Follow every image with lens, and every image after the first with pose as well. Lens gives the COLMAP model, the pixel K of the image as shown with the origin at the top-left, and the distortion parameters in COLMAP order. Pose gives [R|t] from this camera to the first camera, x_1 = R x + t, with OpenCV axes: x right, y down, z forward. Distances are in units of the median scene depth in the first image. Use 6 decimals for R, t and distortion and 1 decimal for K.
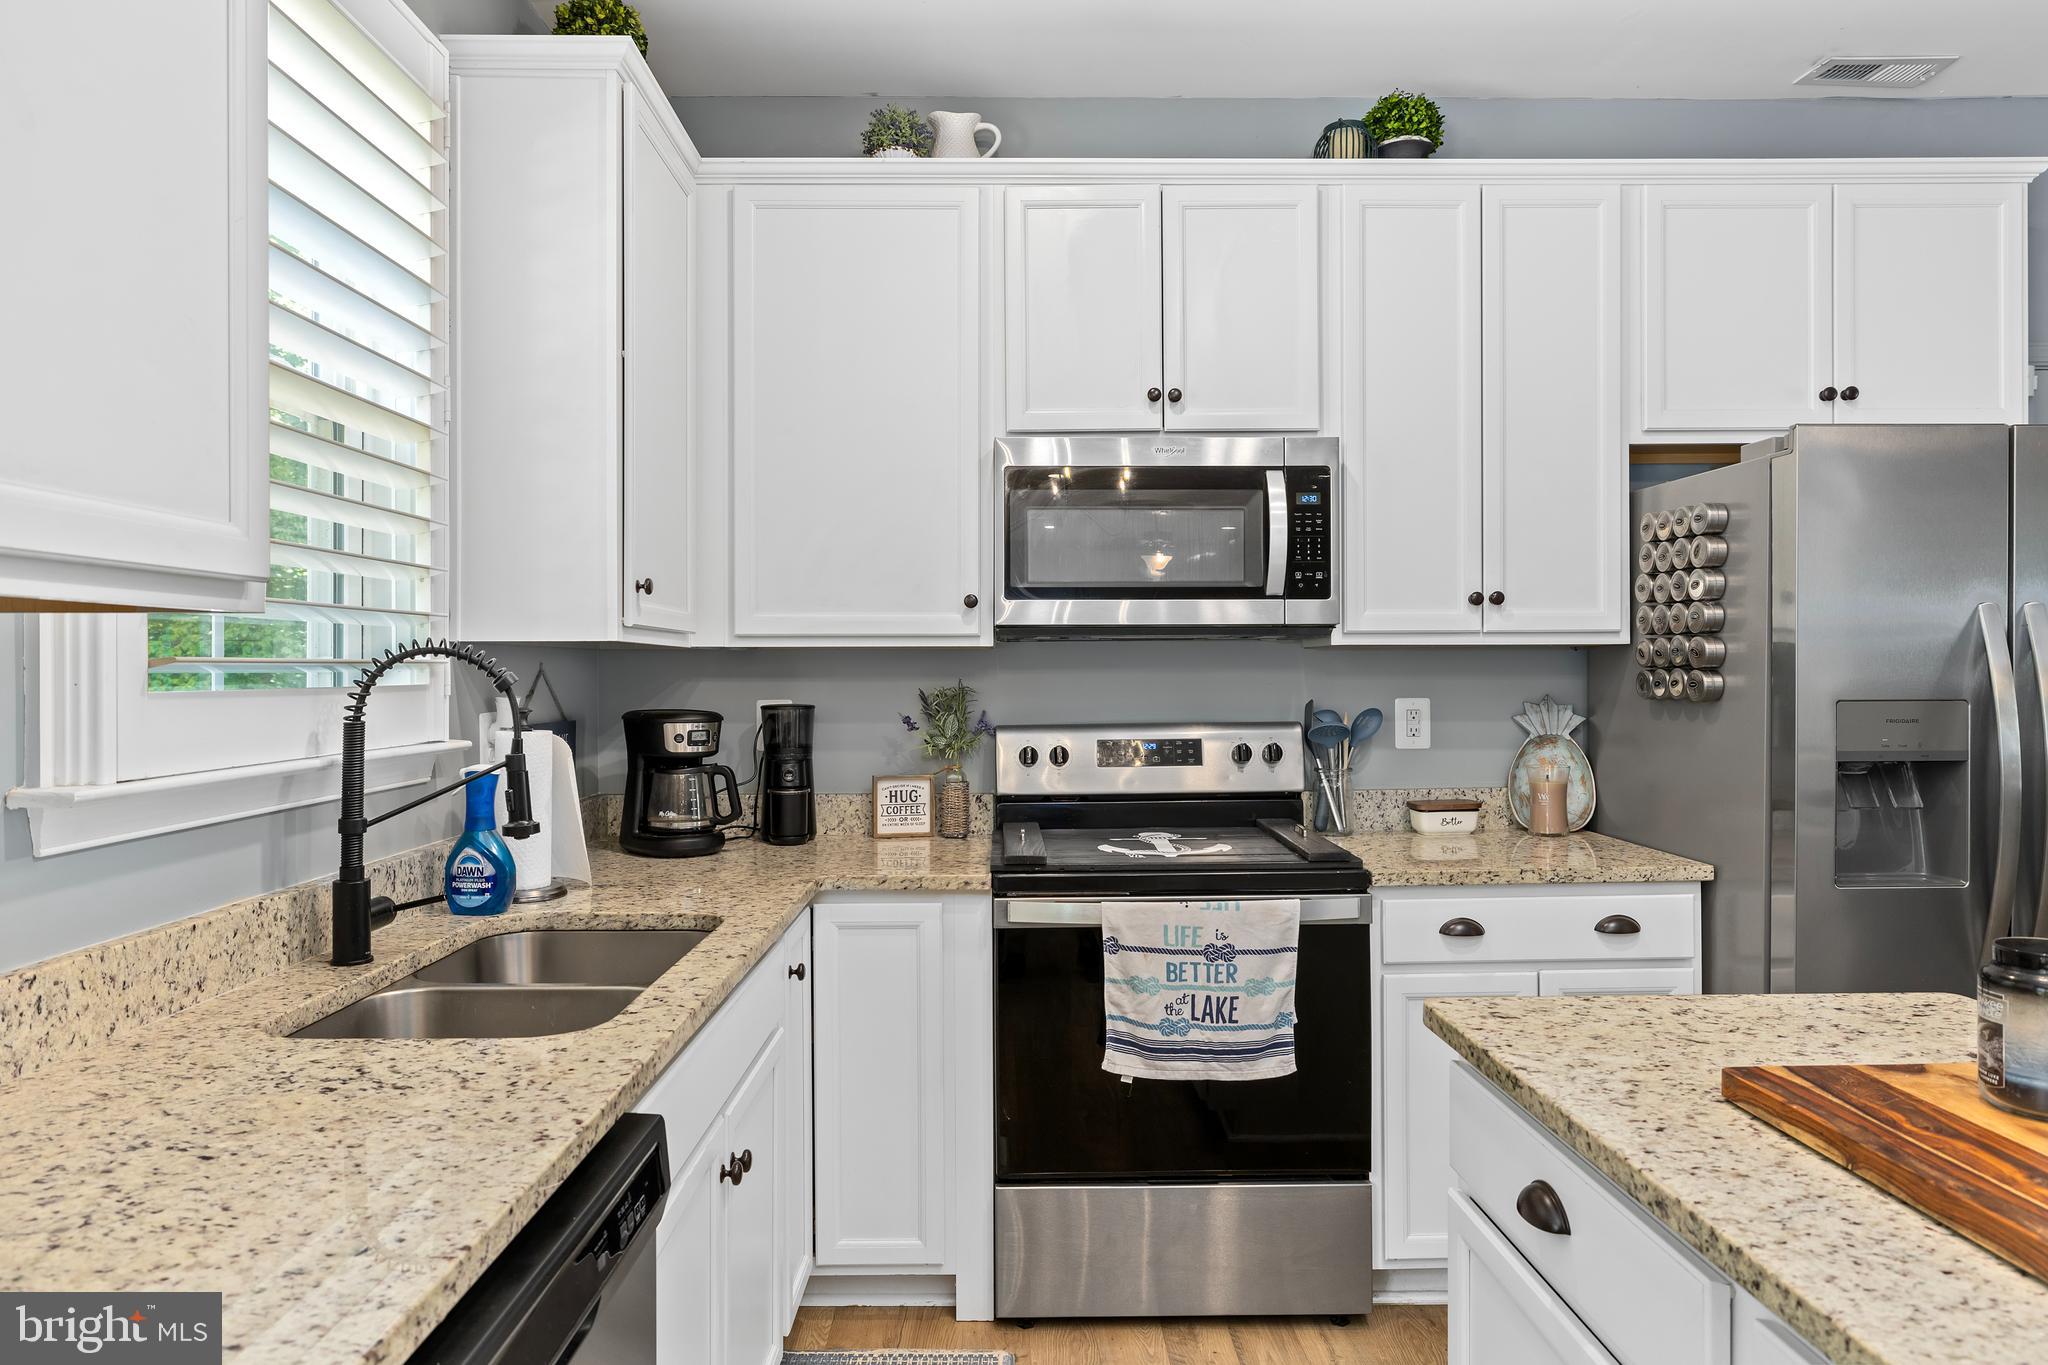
lens RADIAL K [[1254.4, 0, 1019.5], [0, 1254.4, 678.8], [0, 0, 1]] dist [-0.001895, -0.000097]
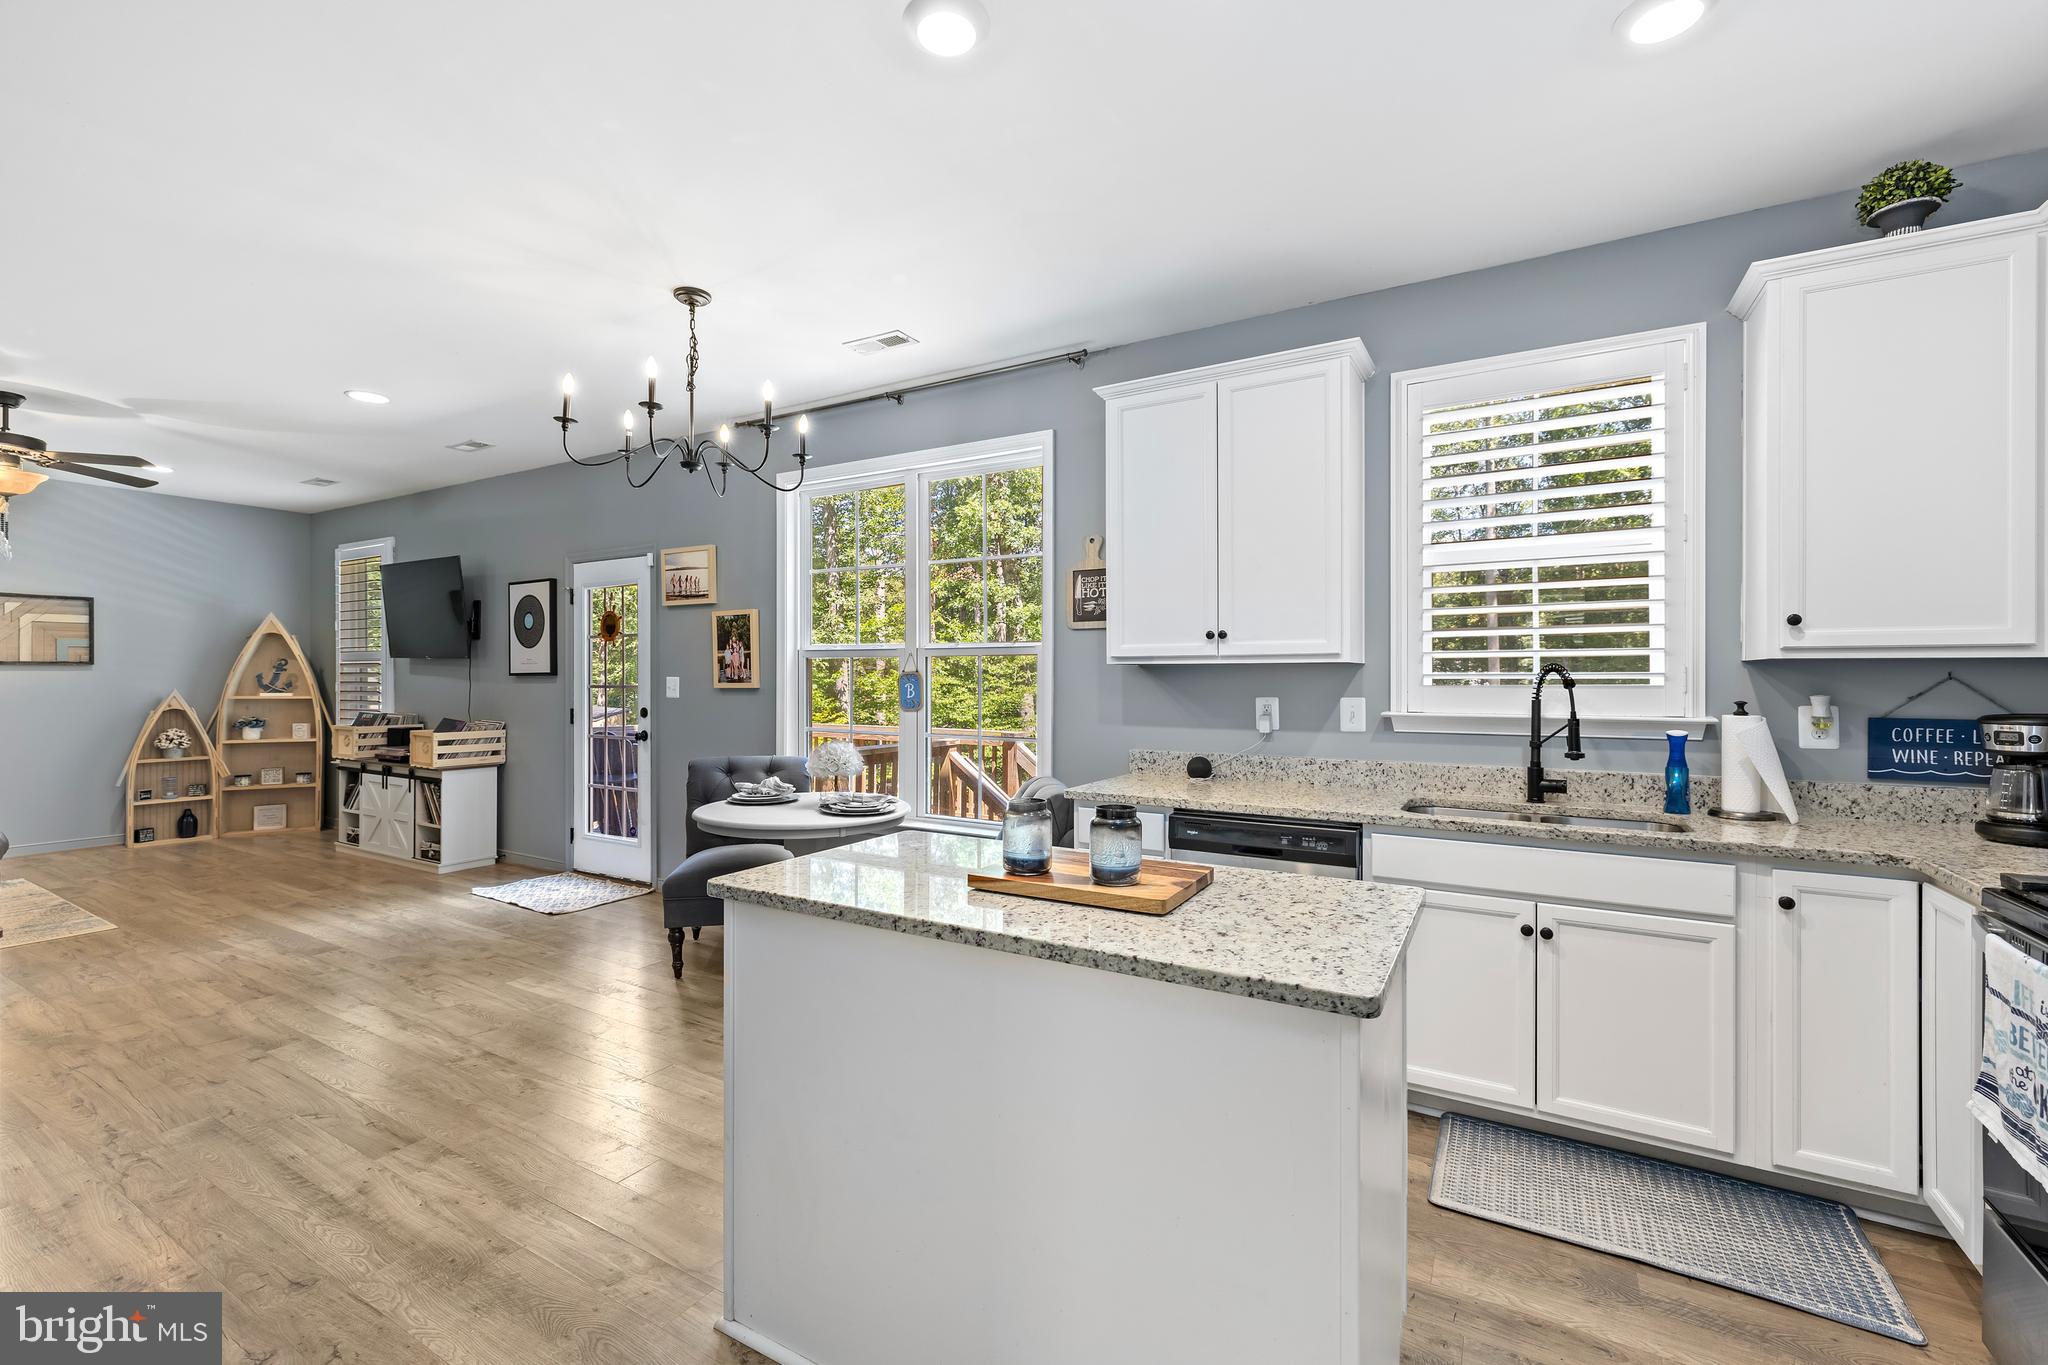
lens RADIAL K [[862.5, 0, 1021.6], [0, 862.5, 678.4], [0, 0, 1]] dist [0.002409, -0.000011]
pose [[-0.516954, 0.002686, -0.856009, 0.862210], [-0.003417, 0.999981, 0.005201, -0.007414], [0.856007, 0.005614, -0.516934, 0.642118]]
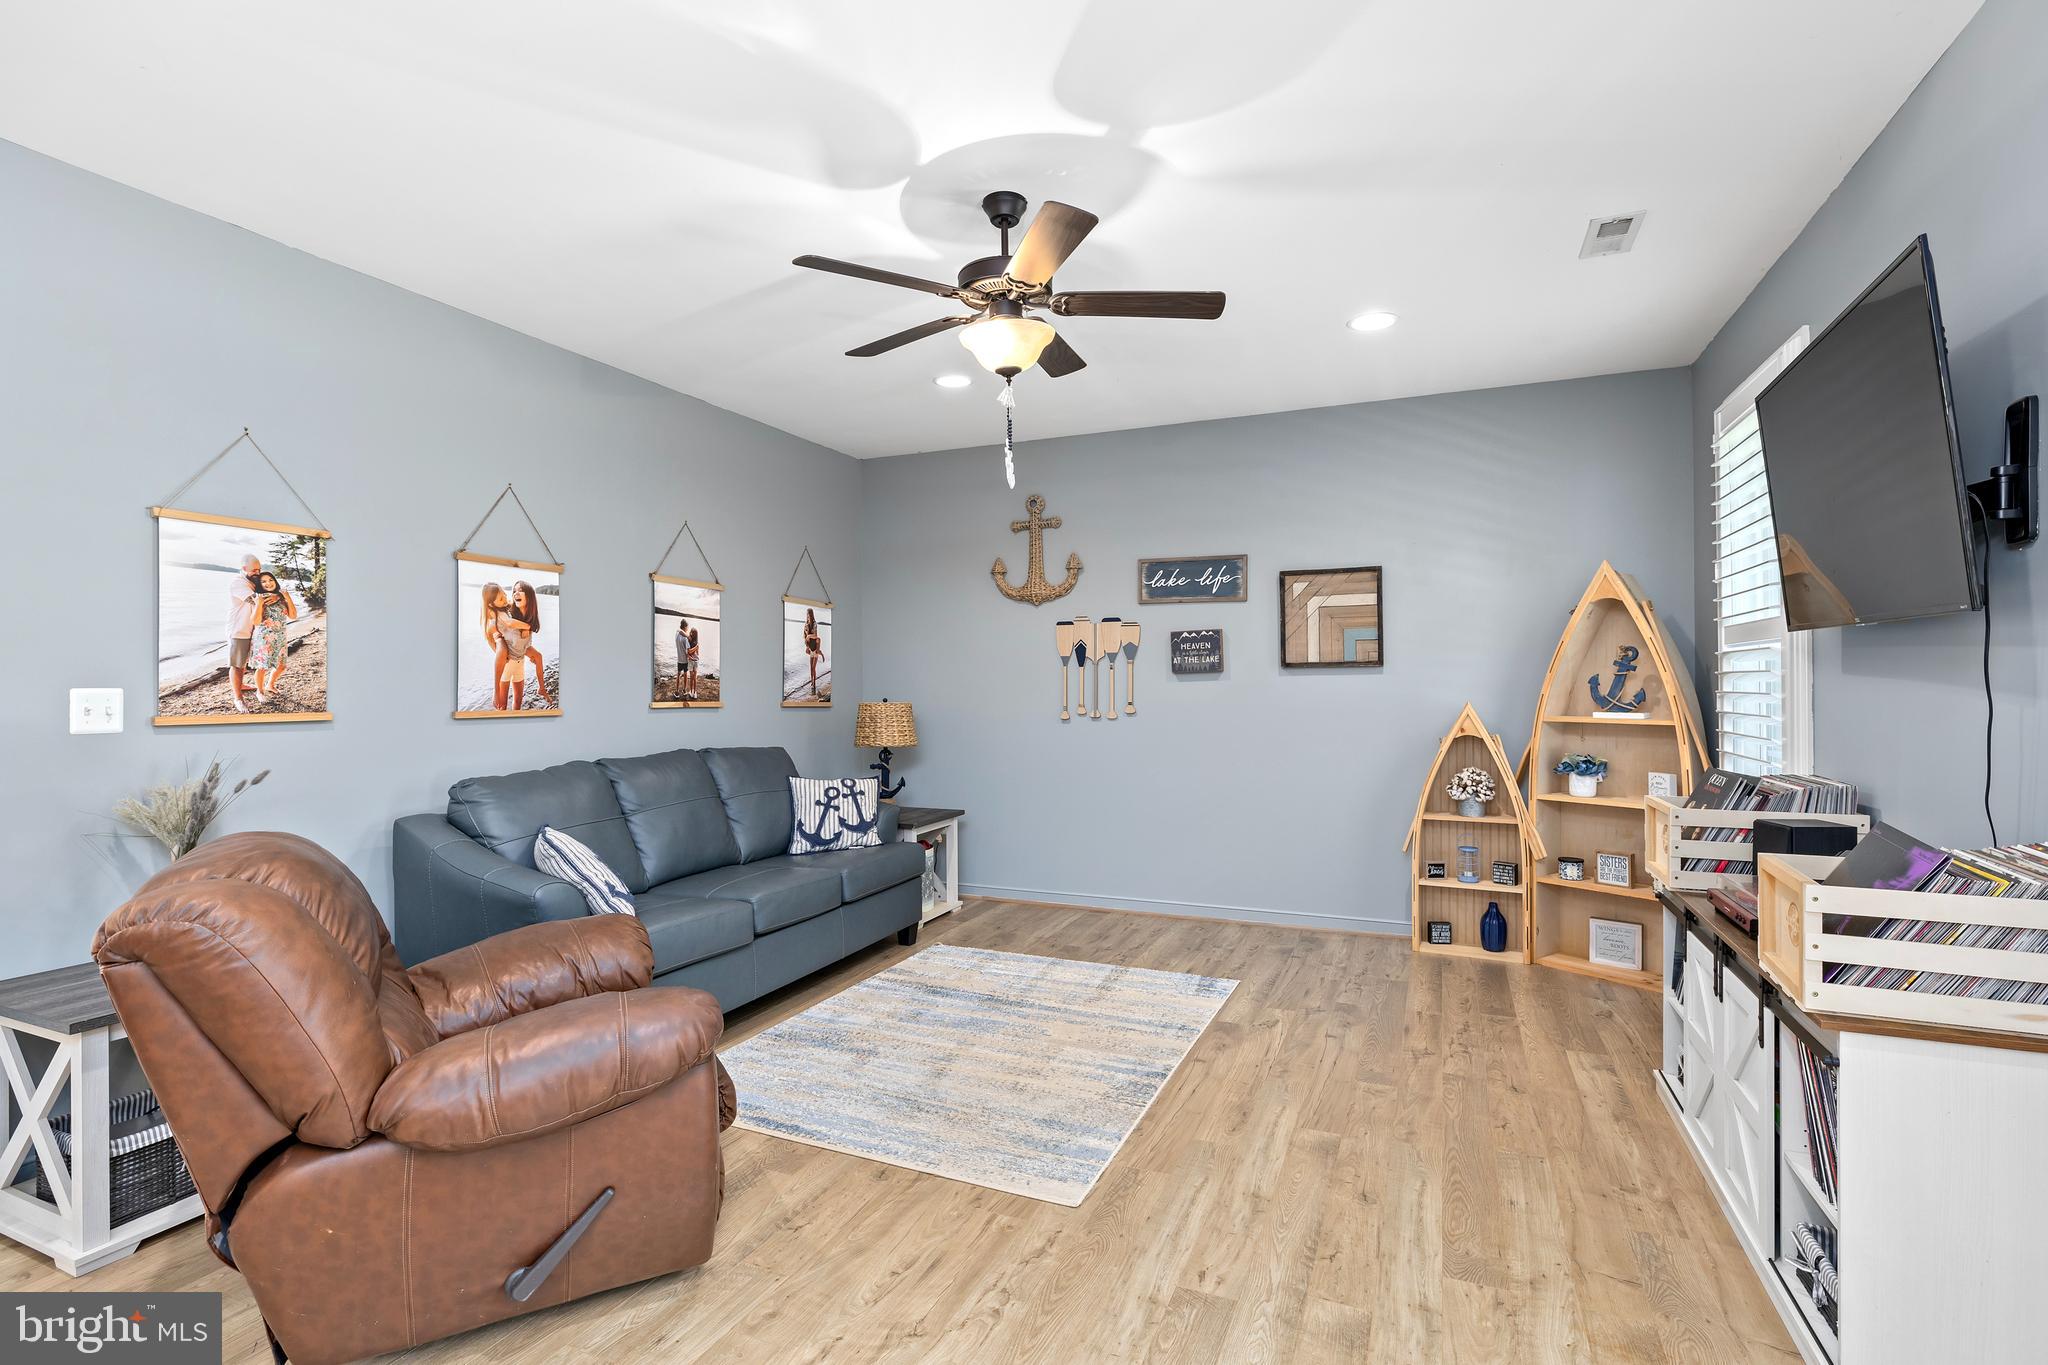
lens RADIAL K [[973.4, 0, 1024.0], [0, 973.4, 682.5], [0, 0, 1]] dist [-0.000794, 0.000080]
pose [[-0.914224, 0.009638, 0.405093, 0.021534], [0.010642, 0.999943, 0.000226, 0.000000], [-0.405068, 0.004517, -0.914275, -0.849804]]
